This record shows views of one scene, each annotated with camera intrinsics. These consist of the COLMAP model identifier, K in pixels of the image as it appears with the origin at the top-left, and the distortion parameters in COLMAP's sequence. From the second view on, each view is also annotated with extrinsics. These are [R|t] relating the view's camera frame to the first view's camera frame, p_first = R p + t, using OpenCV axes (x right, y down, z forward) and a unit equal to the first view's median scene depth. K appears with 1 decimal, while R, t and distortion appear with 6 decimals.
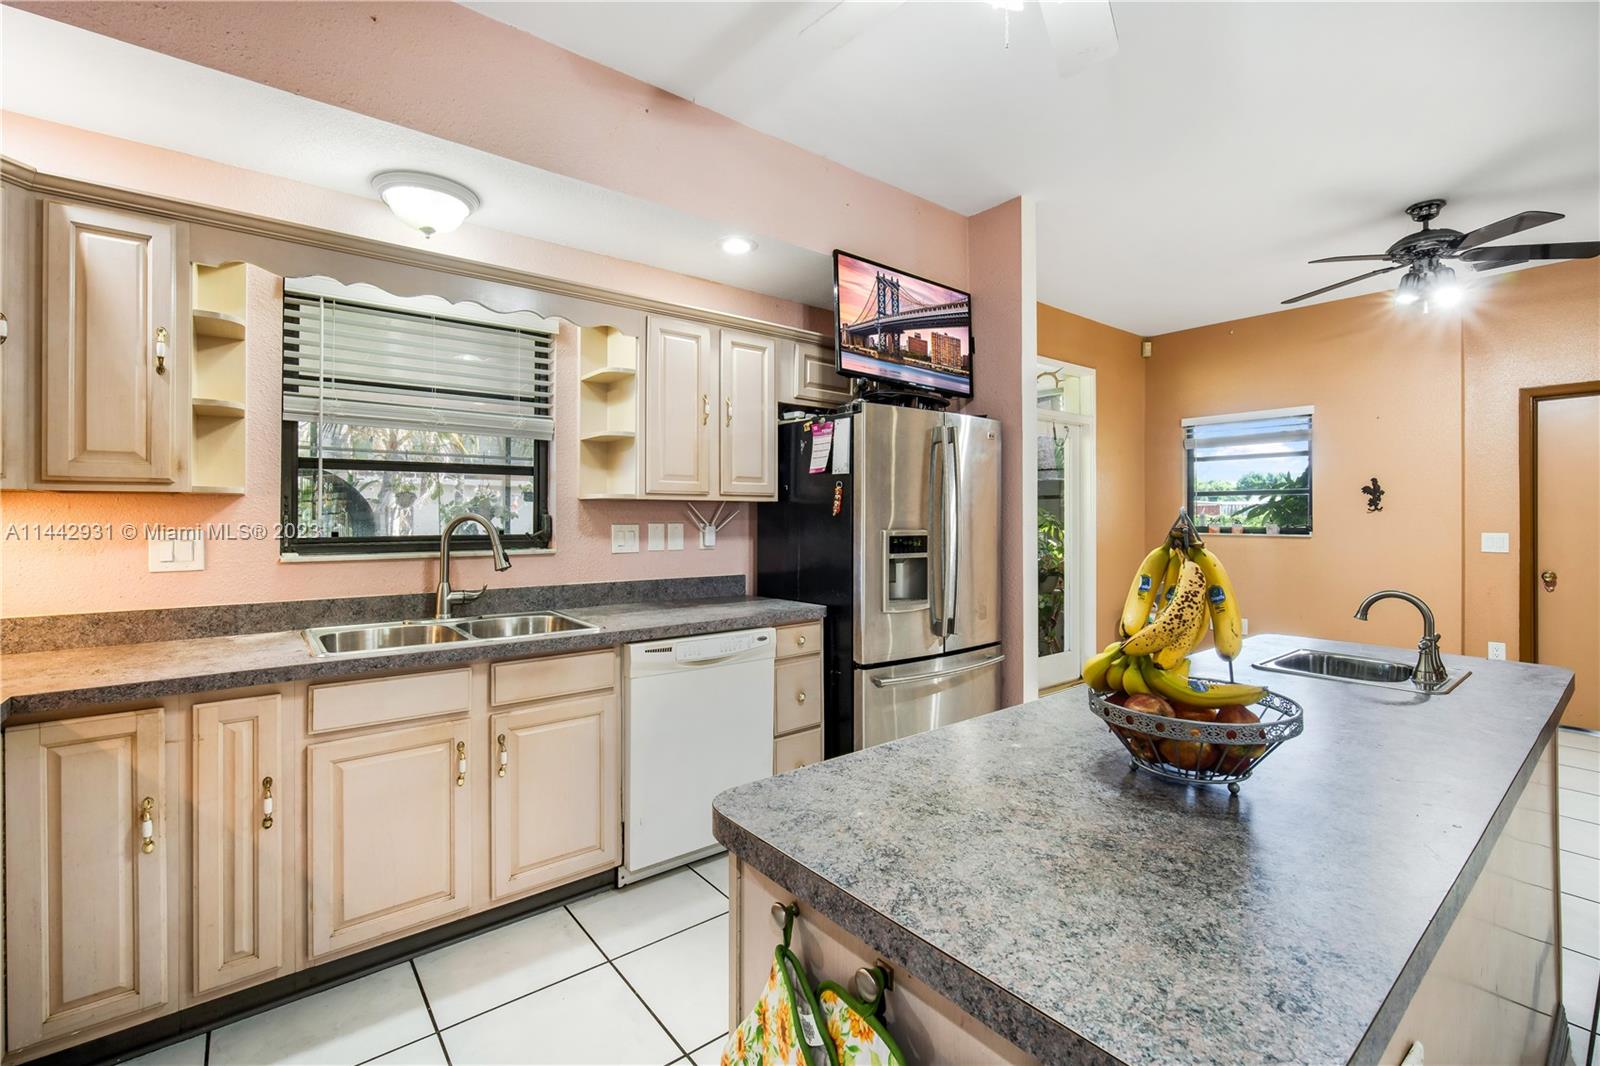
lens RADIAL K [[709.0, 0, 825.9], [0, 709.0, 506.9], [0, 0, 1]] dist [-0.005807, -0.000660]
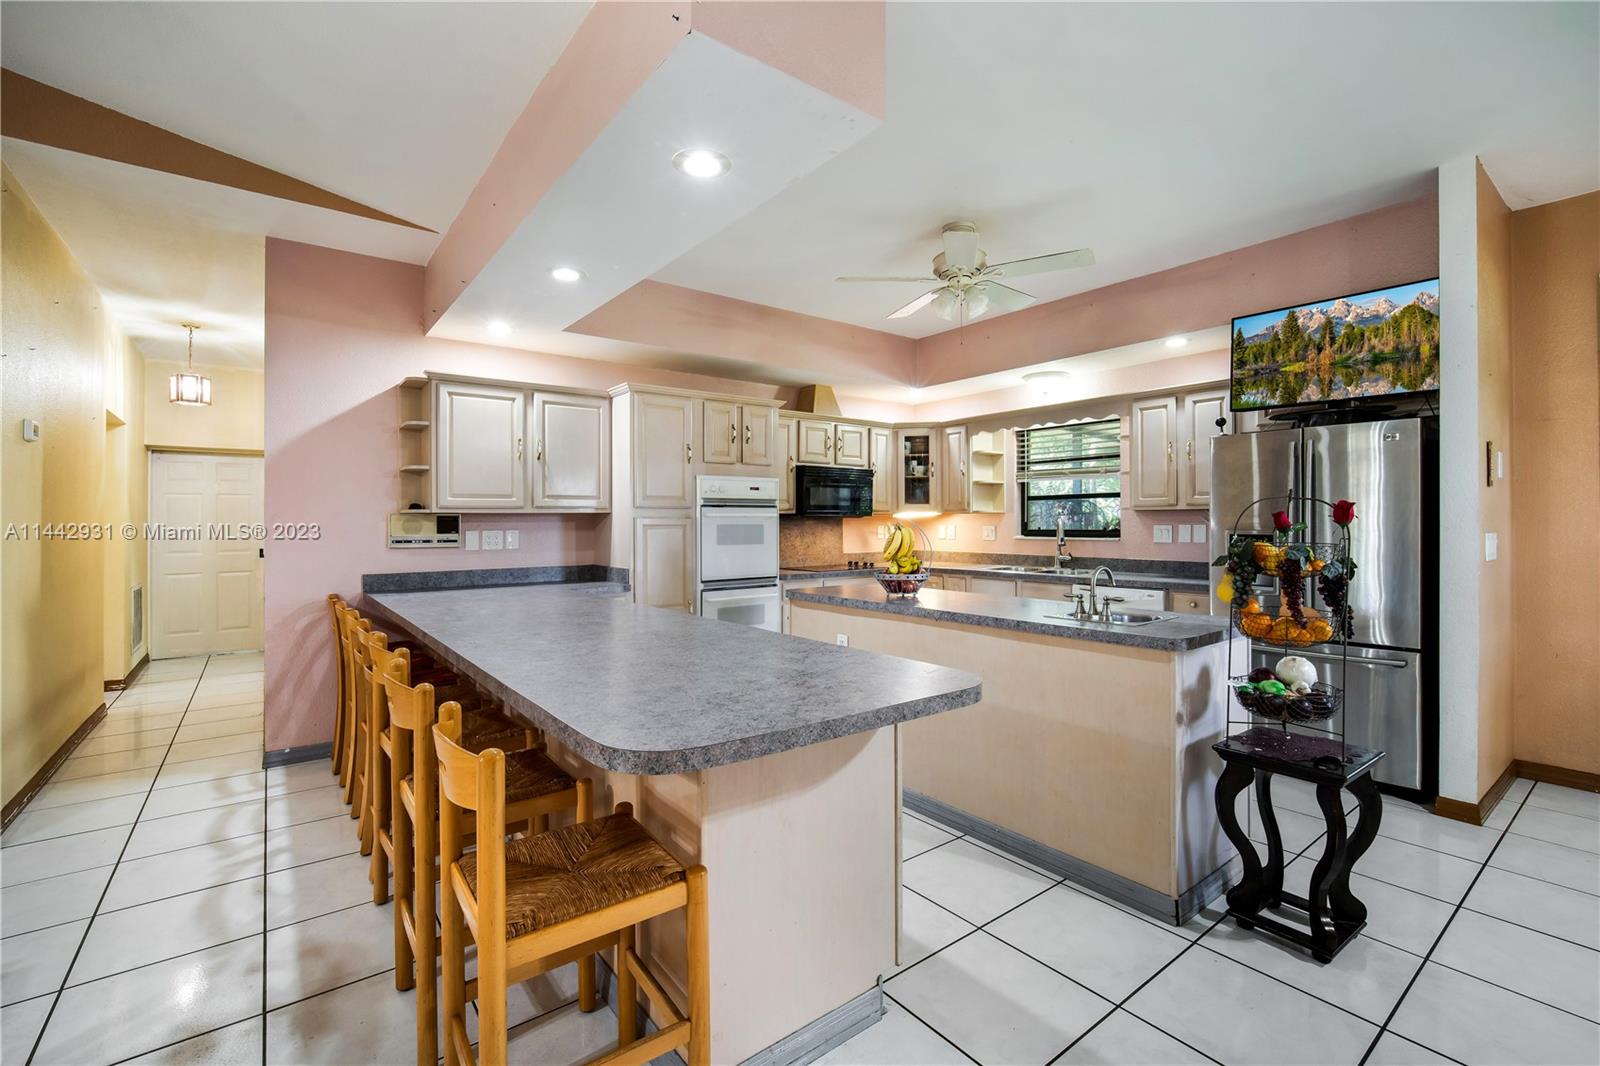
lens RADIAL K [[709.0, 0, 791.0], [0, 709.0, 517.2], [0, 0, 1]] dist [-0.005807, -0.000660]
pose [[-0.036806, -0.006769, -0.999299, 1.403739], [0.017733, 0.999815, -0.007425, 0.004211], [0.999165, -0.017994, -0.036679, 0.221031]]
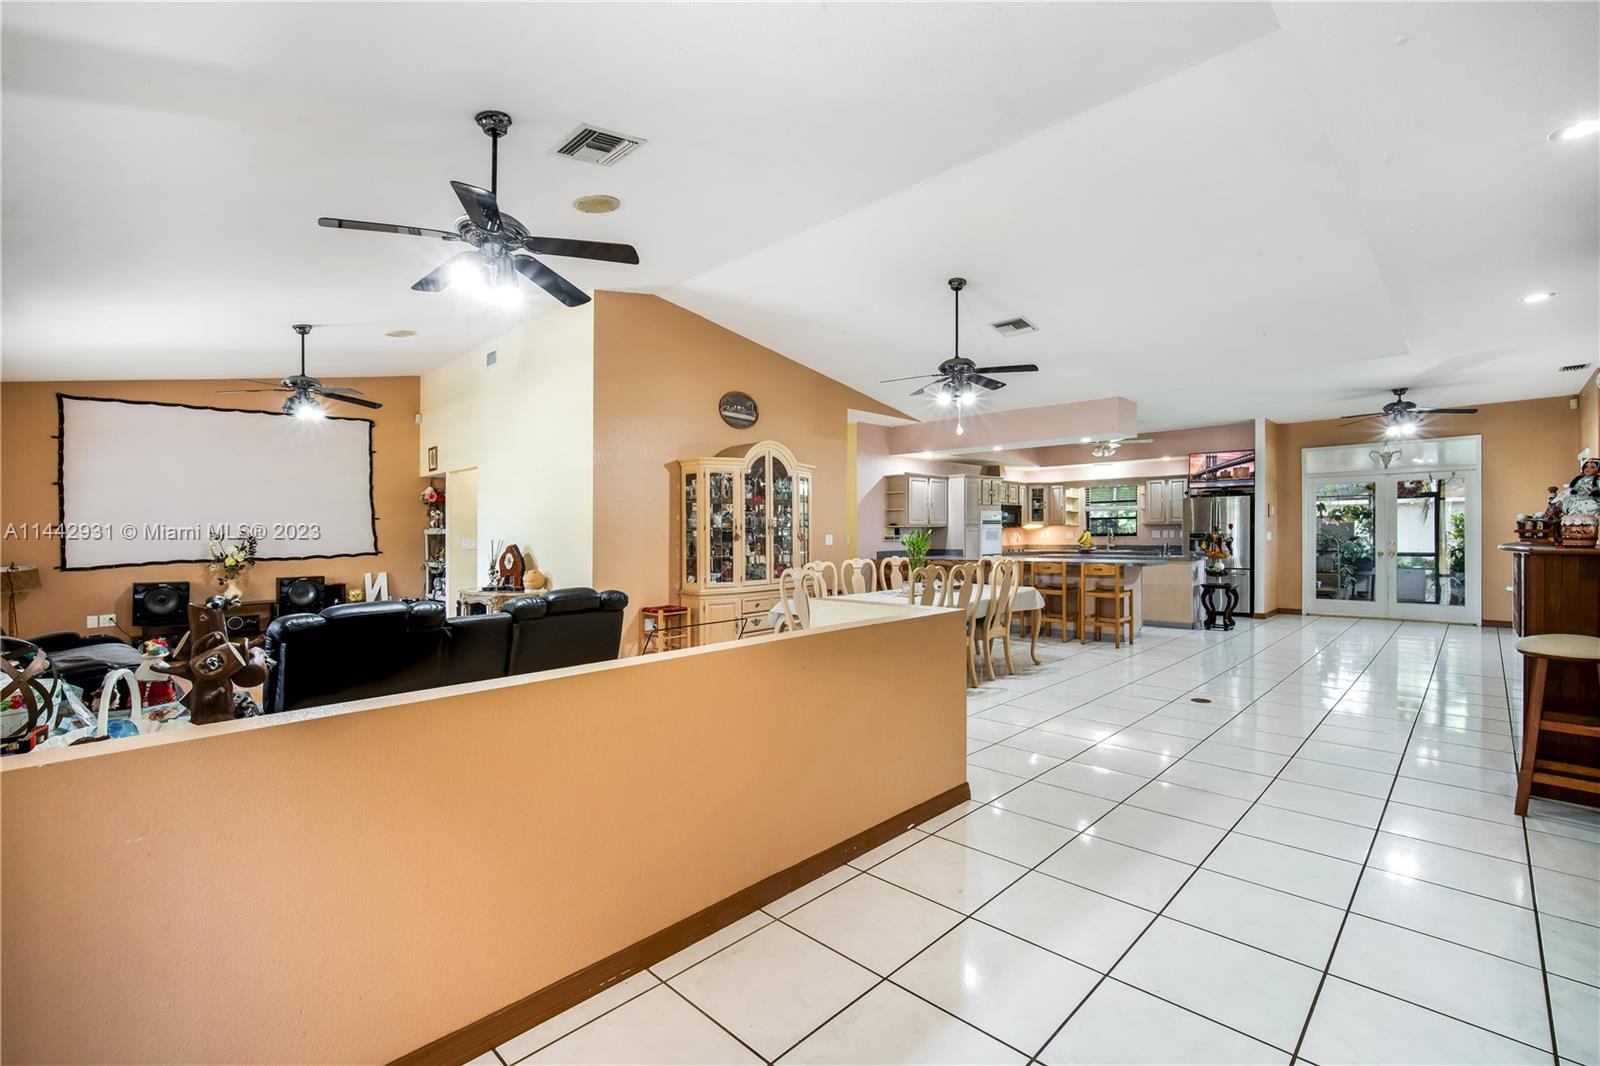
lens RADIAL K [[709.0, 0, 795.2], [0, 709.0, 542.8], [0, 0, 1]] dist [-0.005807, -0.000660]
pose [[0.099327, 0.013267, -0.994966, 3.469857], [0.023154, 0.999610, 0.015640, -0.014992], [0.994785, -0.024591, 0.098981, -1.380459]]
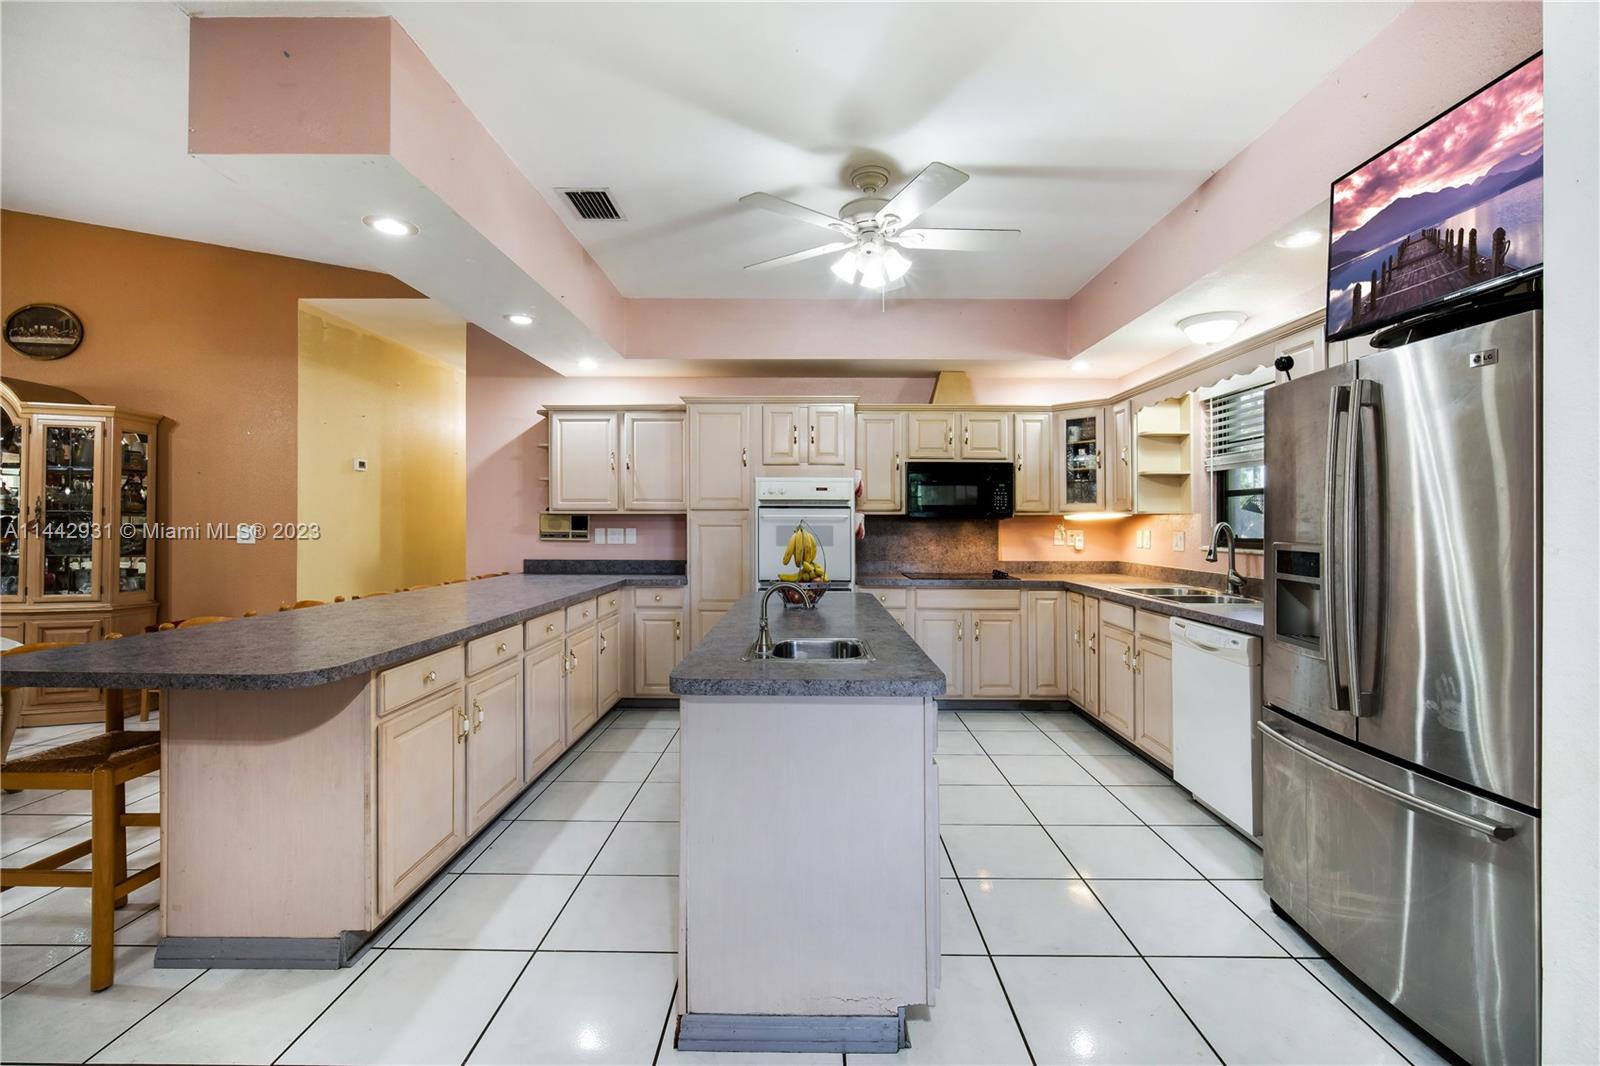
lens RADIAL K [[709.0, 0, 804.7], [0, 709.0, 528.6], [0, 0, 1]] dist [-0.005807, -0.000660]
pose [[-0.650875, 0.002635, -0.759180, 1.007001], [0.004631, 0.999989, -0.000500, 0.014340], [0.759171, -0.003841, -0.650880, 1.094050]]
